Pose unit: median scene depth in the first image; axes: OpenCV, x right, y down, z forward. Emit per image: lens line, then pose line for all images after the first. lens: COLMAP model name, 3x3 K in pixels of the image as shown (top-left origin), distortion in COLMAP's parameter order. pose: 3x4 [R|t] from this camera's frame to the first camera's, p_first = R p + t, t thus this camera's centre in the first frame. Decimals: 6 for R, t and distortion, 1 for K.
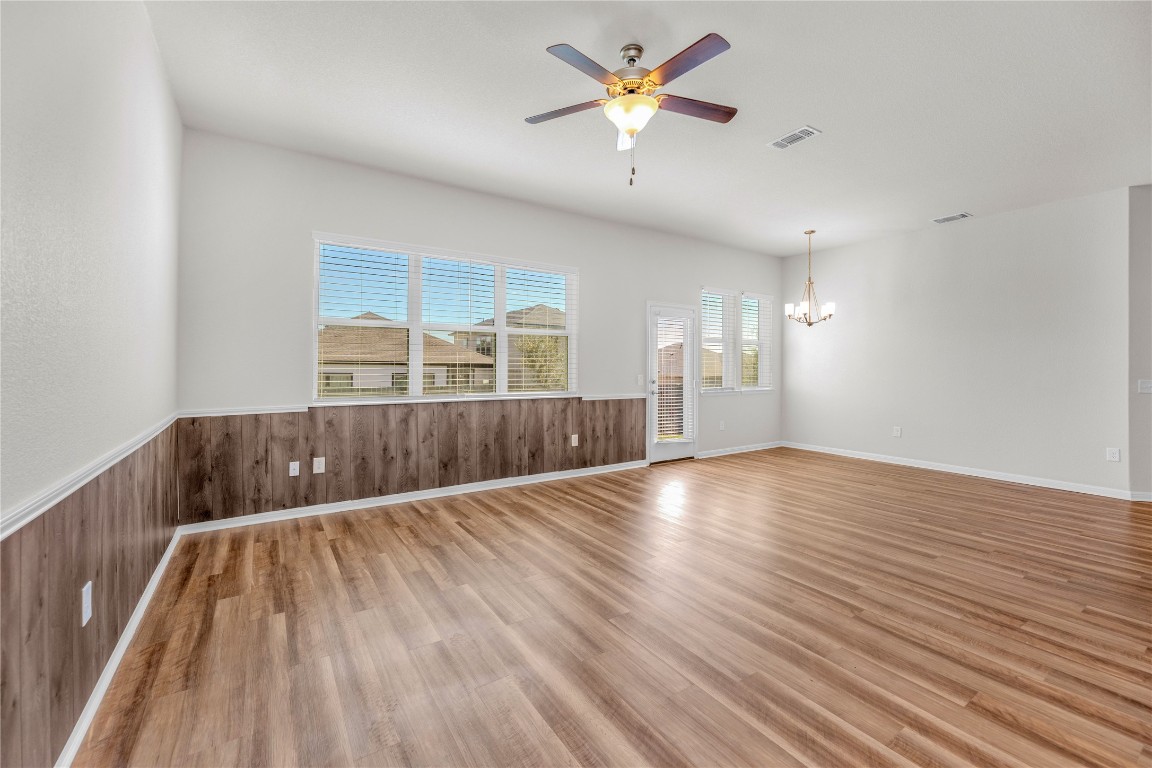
lens RADIAL K [[472.6, 0, 576.0], [0, 472.6, 373.6], [0, 0, 1]] dist [-0.003708, 0.000098]
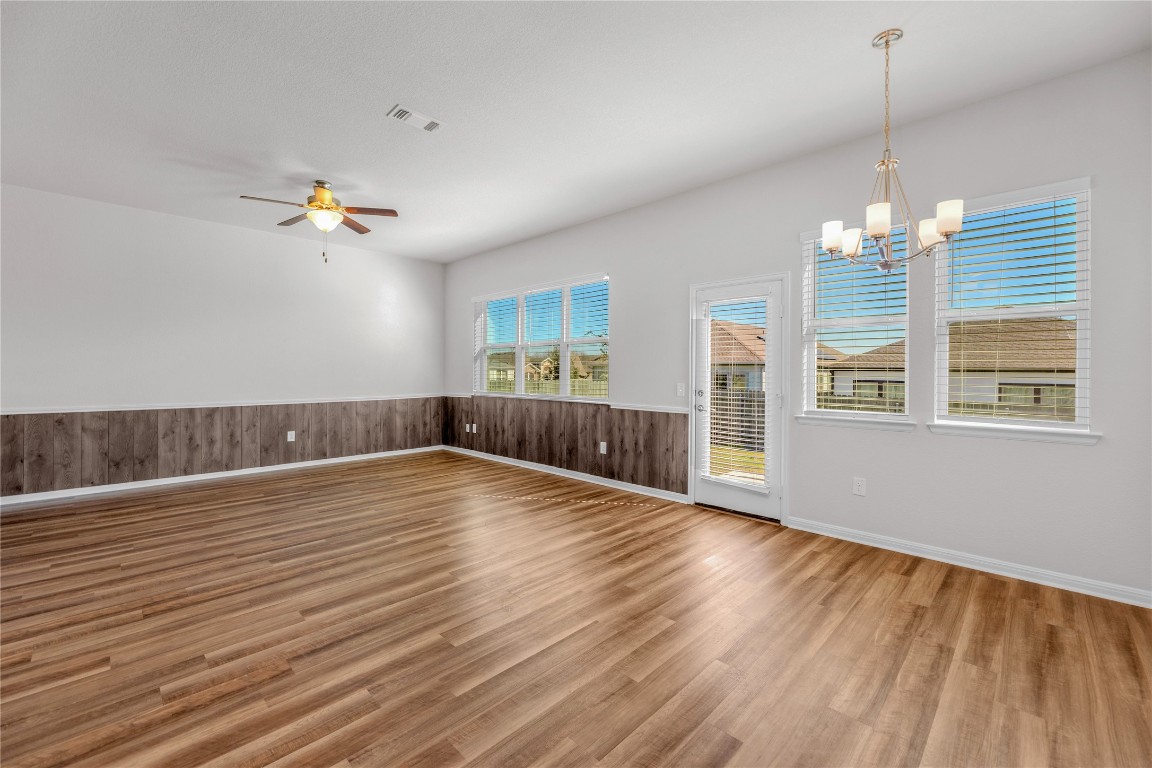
lens RADIAL K [[472.6, 0, 581.7], [0, 472.6, 374.2], [0, 0, 1]] dist [-0.003708, 0.000098]
pose [[0.219392, -0.000477, -0.975637, 1.330057], [-0.016690, 0.999852, -0.004242, -0.009308], [0.975494, 0.017214, 0.219352, 1.040709]]
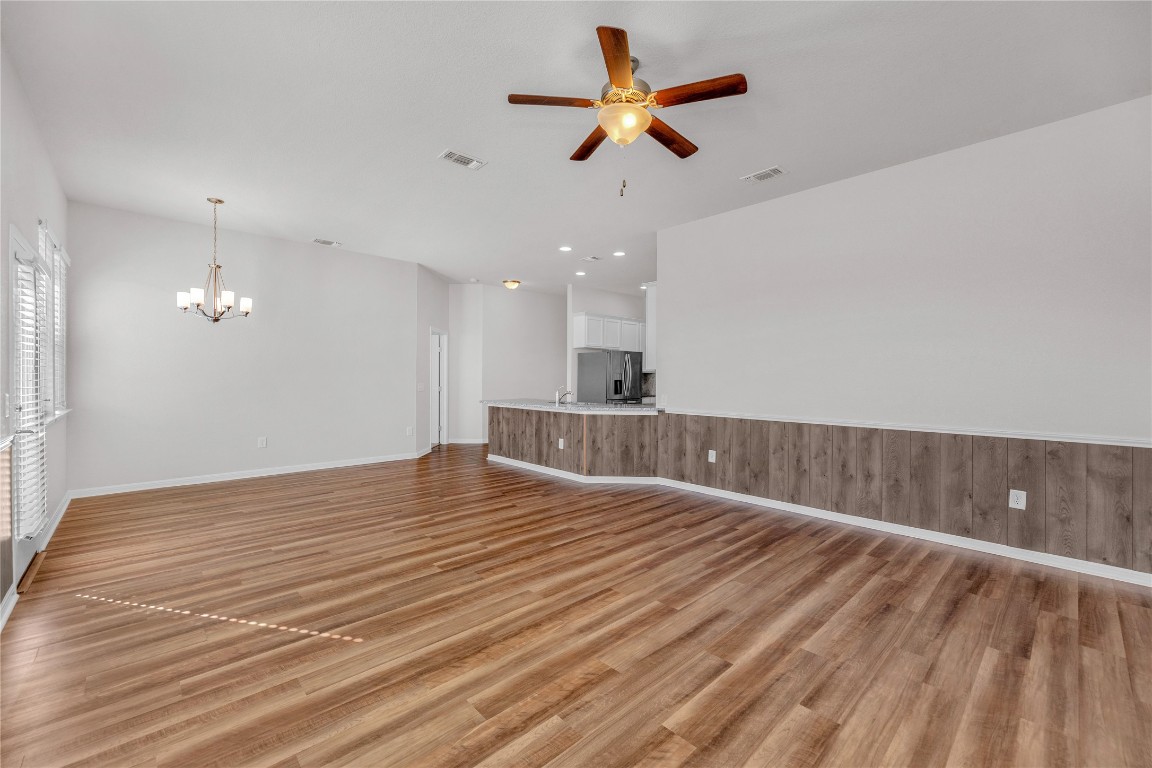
lens RADIAL K [[472.6, 0, 576.1], [0, 472.6, 382.6], [0, 0, 1]] dist [-0.003708, 0.000098]
pose [[-0.171497, -0.015942, 0.985056, -0.585706], [0.008476, 0.999808, 0.017656, -0.014565], [-0.985148, 0.011377, -0.171329, 0.866463]]
